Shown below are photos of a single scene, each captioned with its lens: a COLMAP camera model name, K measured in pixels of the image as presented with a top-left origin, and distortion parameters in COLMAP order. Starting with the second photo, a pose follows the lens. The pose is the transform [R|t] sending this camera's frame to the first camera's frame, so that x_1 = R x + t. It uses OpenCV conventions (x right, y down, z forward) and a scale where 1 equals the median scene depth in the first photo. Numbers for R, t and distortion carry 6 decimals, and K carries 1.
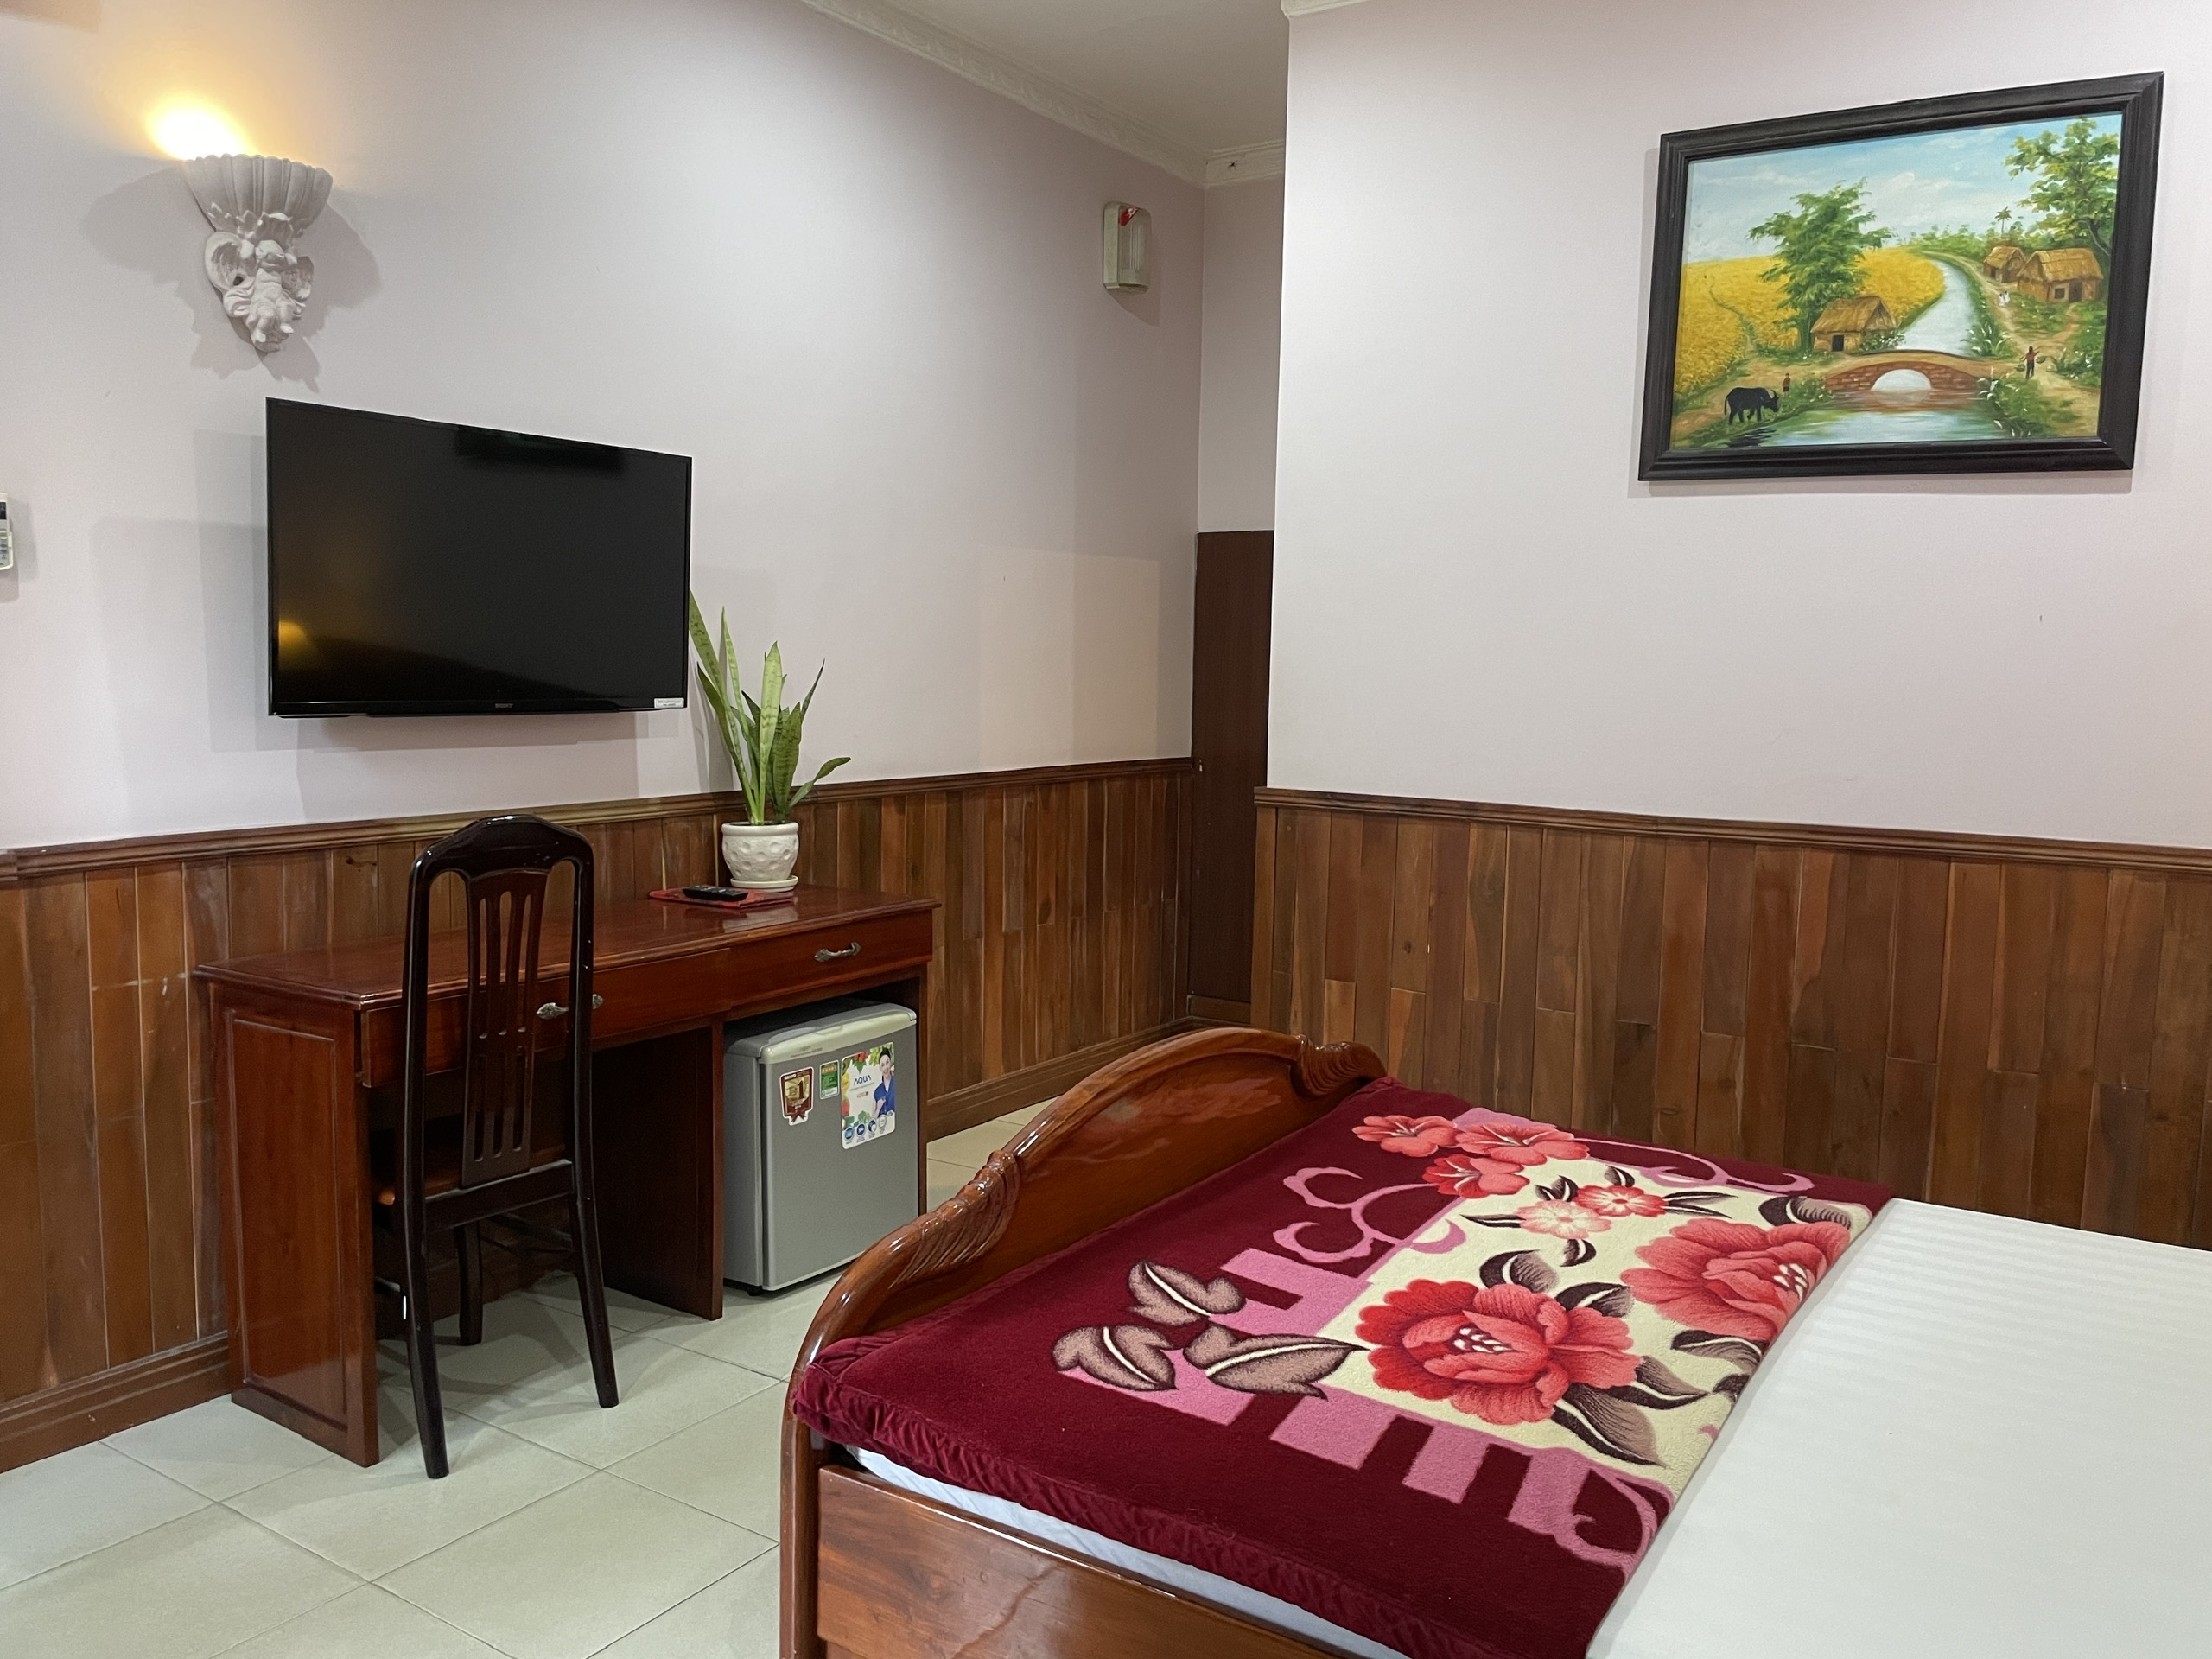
lens RADIAL K [[1678.3, 0, 1106.3], [0, 1678.3, 816.6], [0, 0, 1]] dist [0.094198, -0.127174]
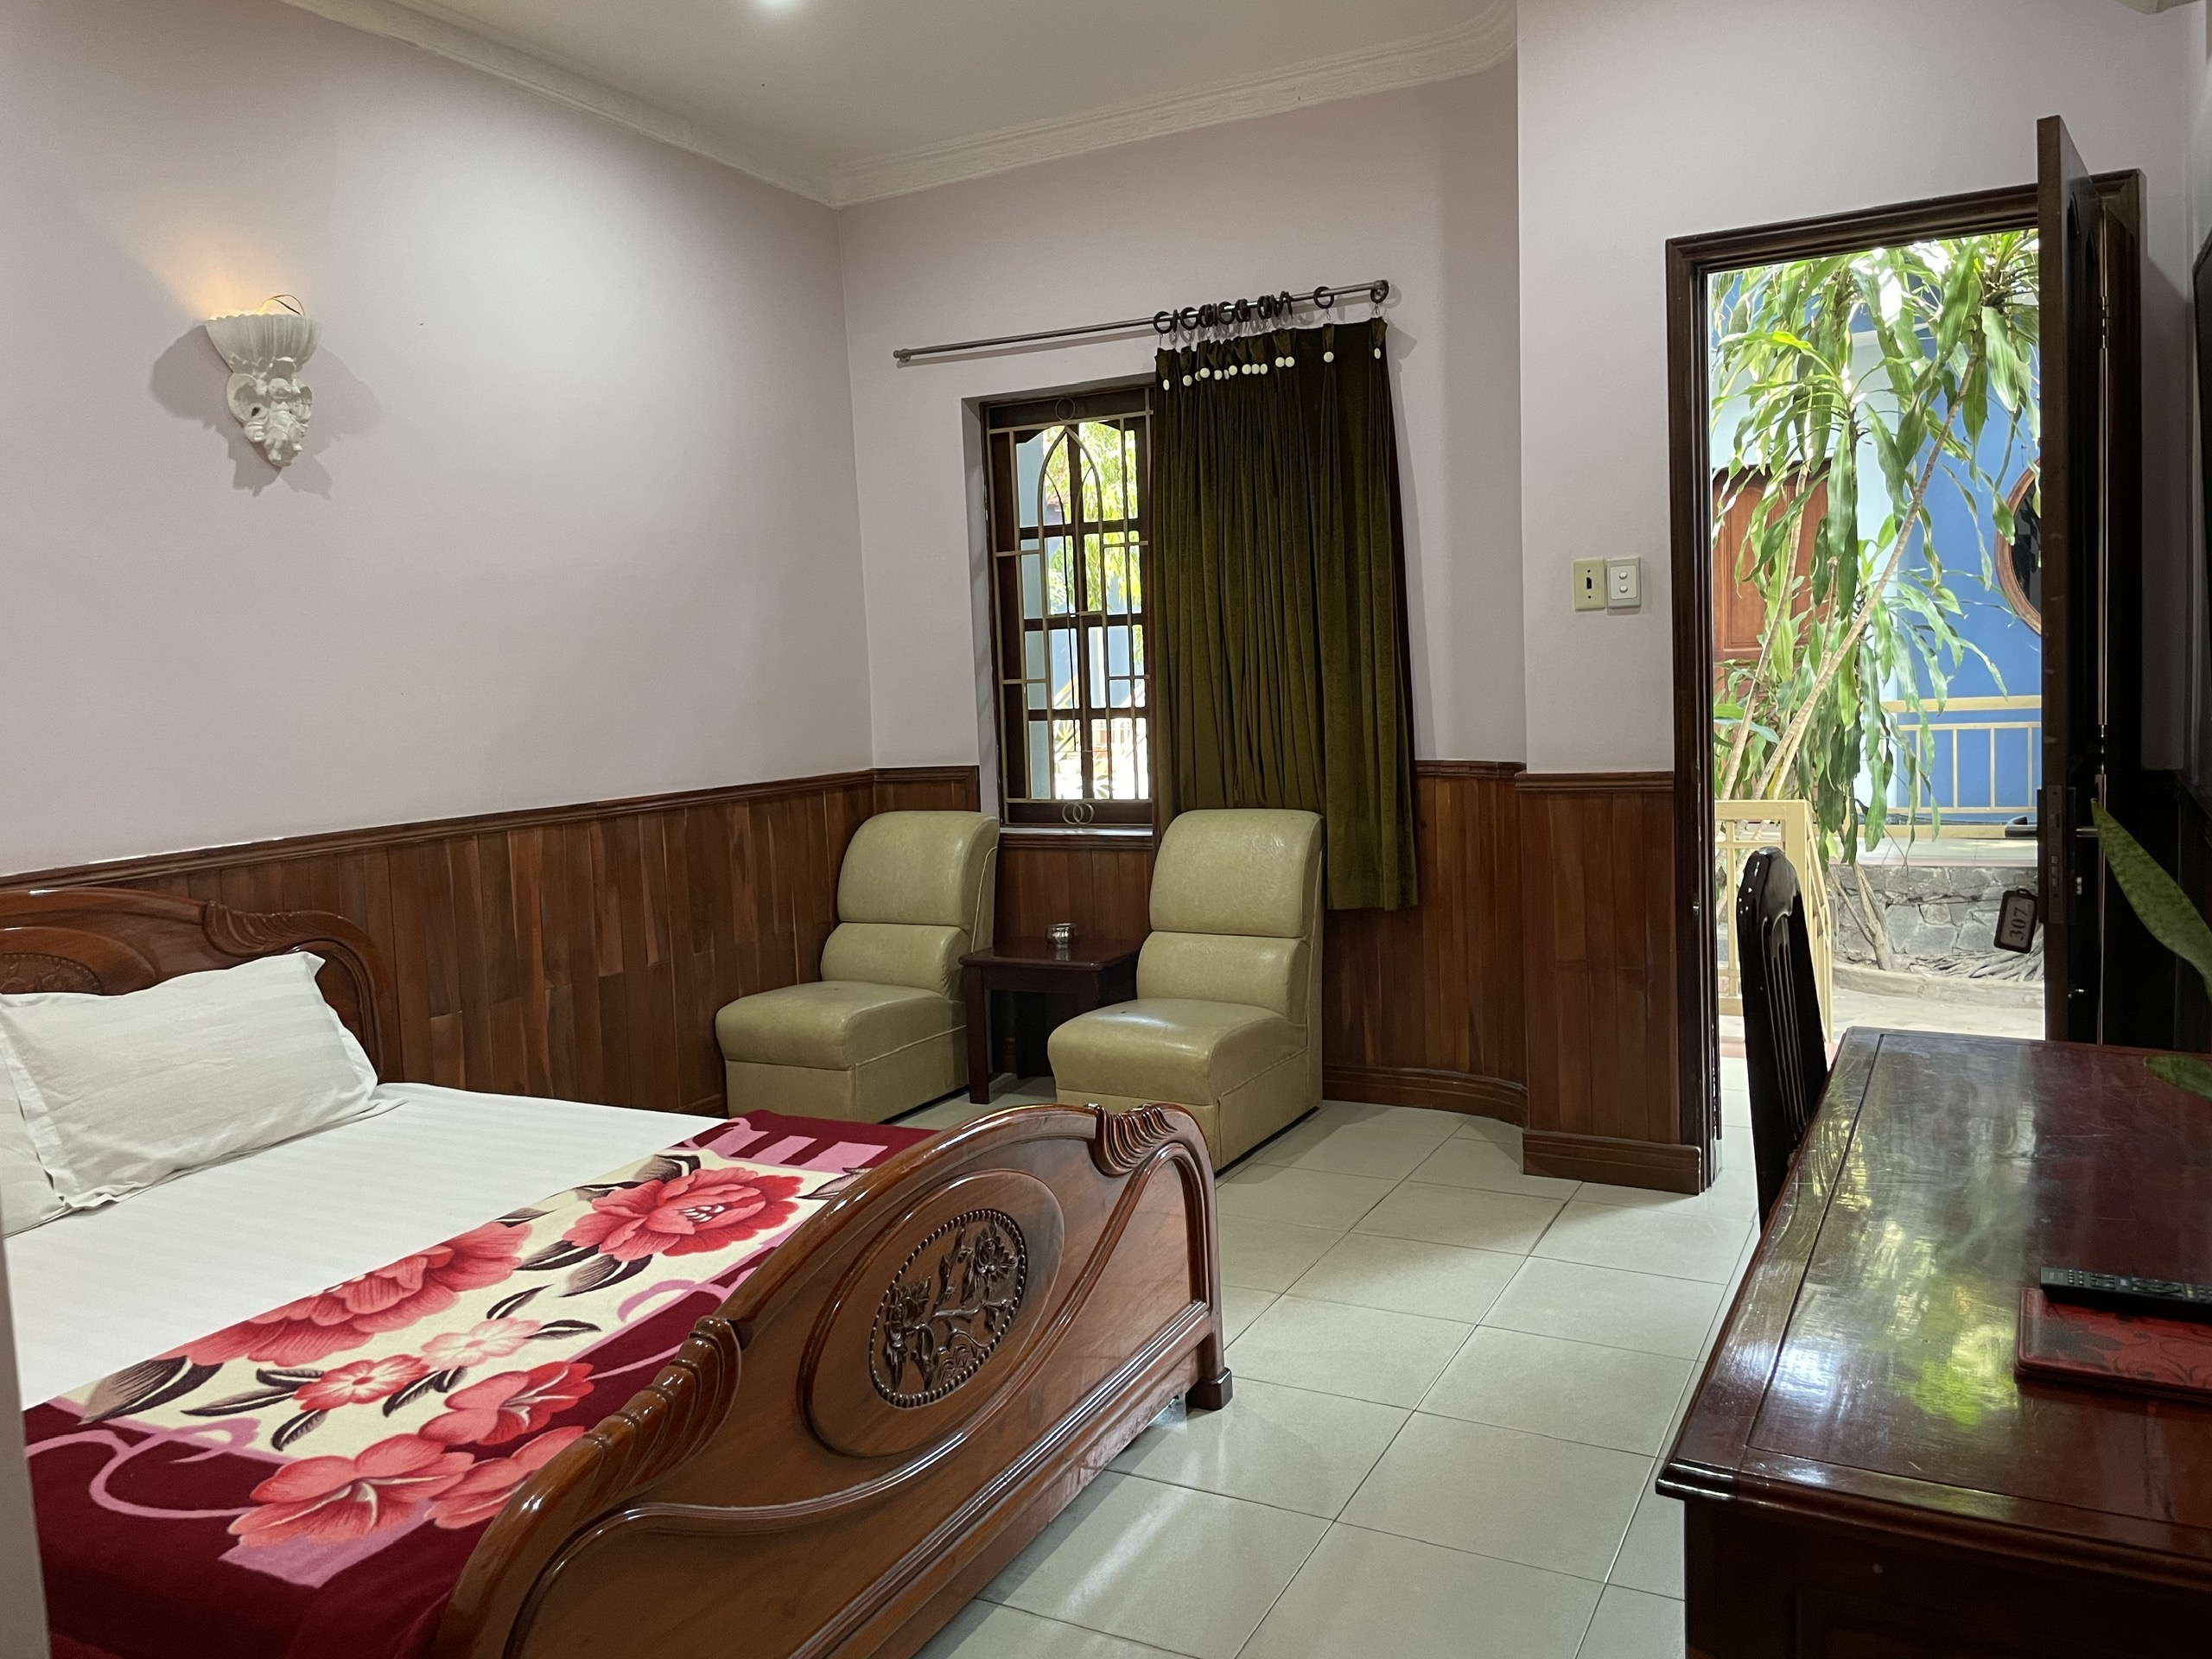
lens RADIAL K [[1678.3, 0, 1106.3], [0, 1678.3, 816.6], [0, 0, 1]] dist [0.094198, -0.127174]
pose [[-0.992734, 0.036988, -0.114503, 0.036431], [0.013990, 0.980609, 0.195474, -0.150201], [0.119513, 0.192452, -0.974001, 1.487205]]
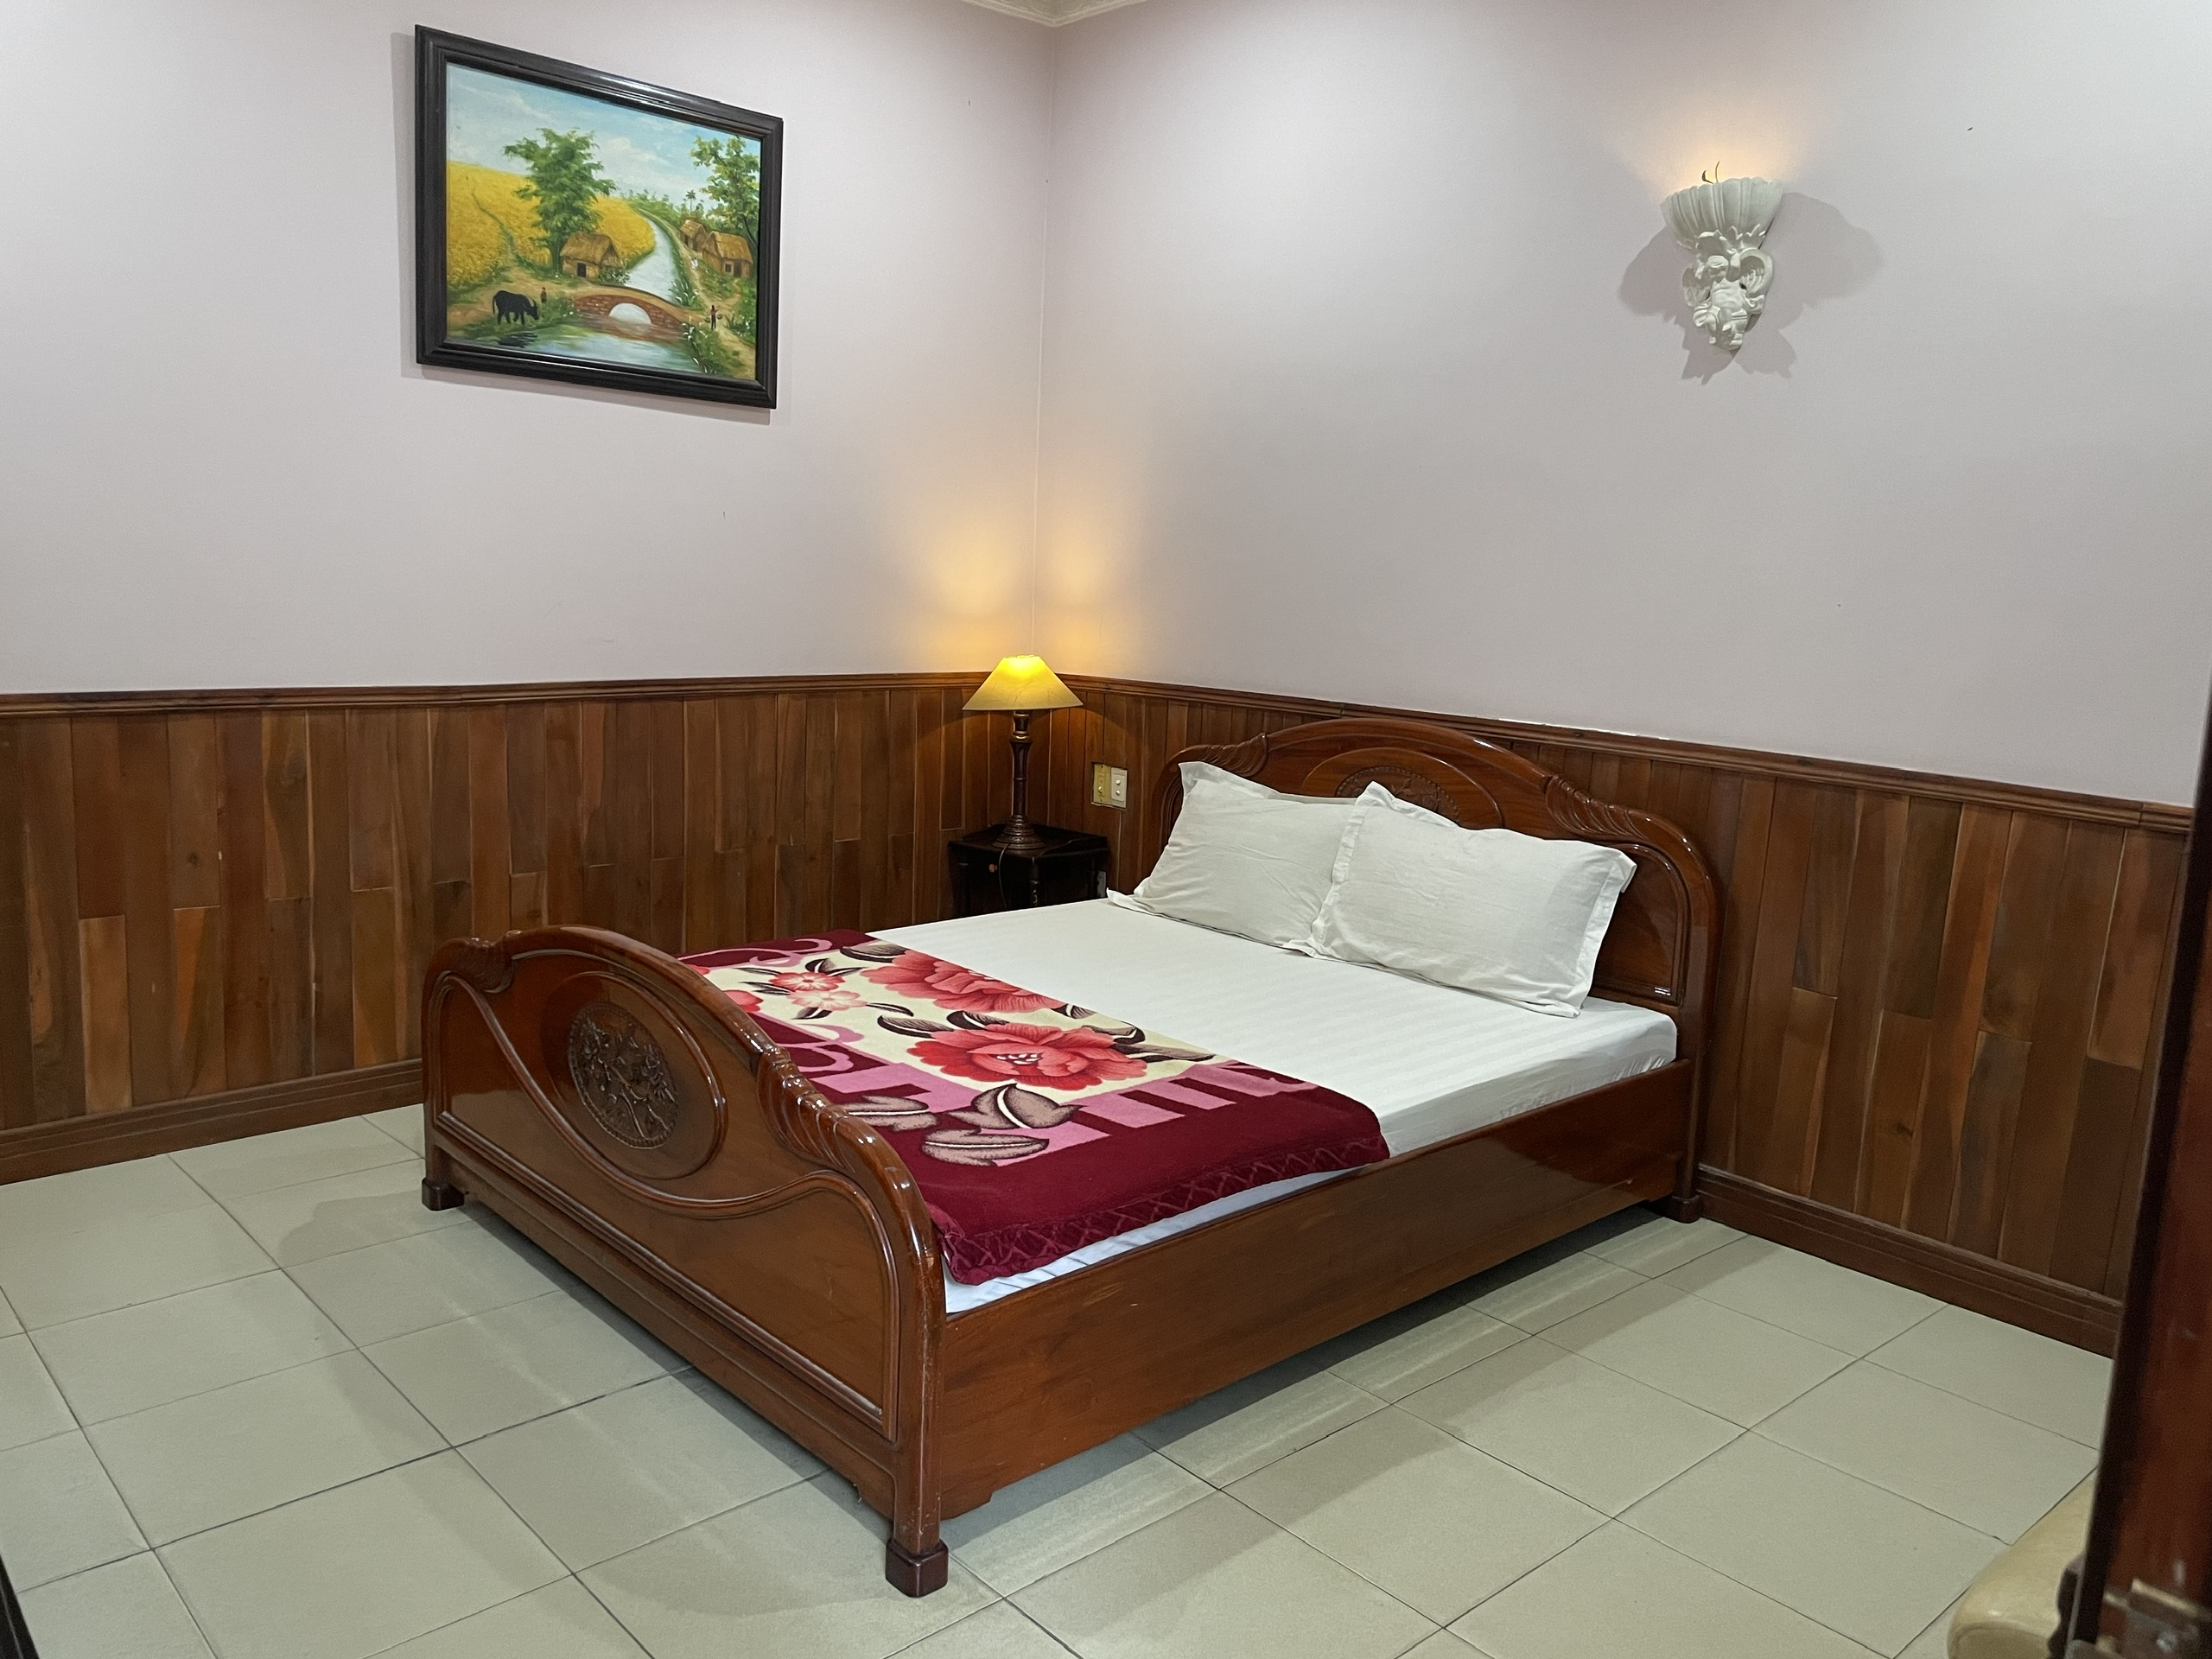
lens RADIAL K [[1678.3, 0, 1106.3], [0, 1678.3, 816.6], [0, 0, 1]] dist [0.094198, -0.127174]
pose [[0.239168, -0.158866, 0.957894, -0.713459], [0.064730, 0.986938, 0.147521, -0.058403], [-0.968818, 0.026722, 0.246328, 0.393475]]
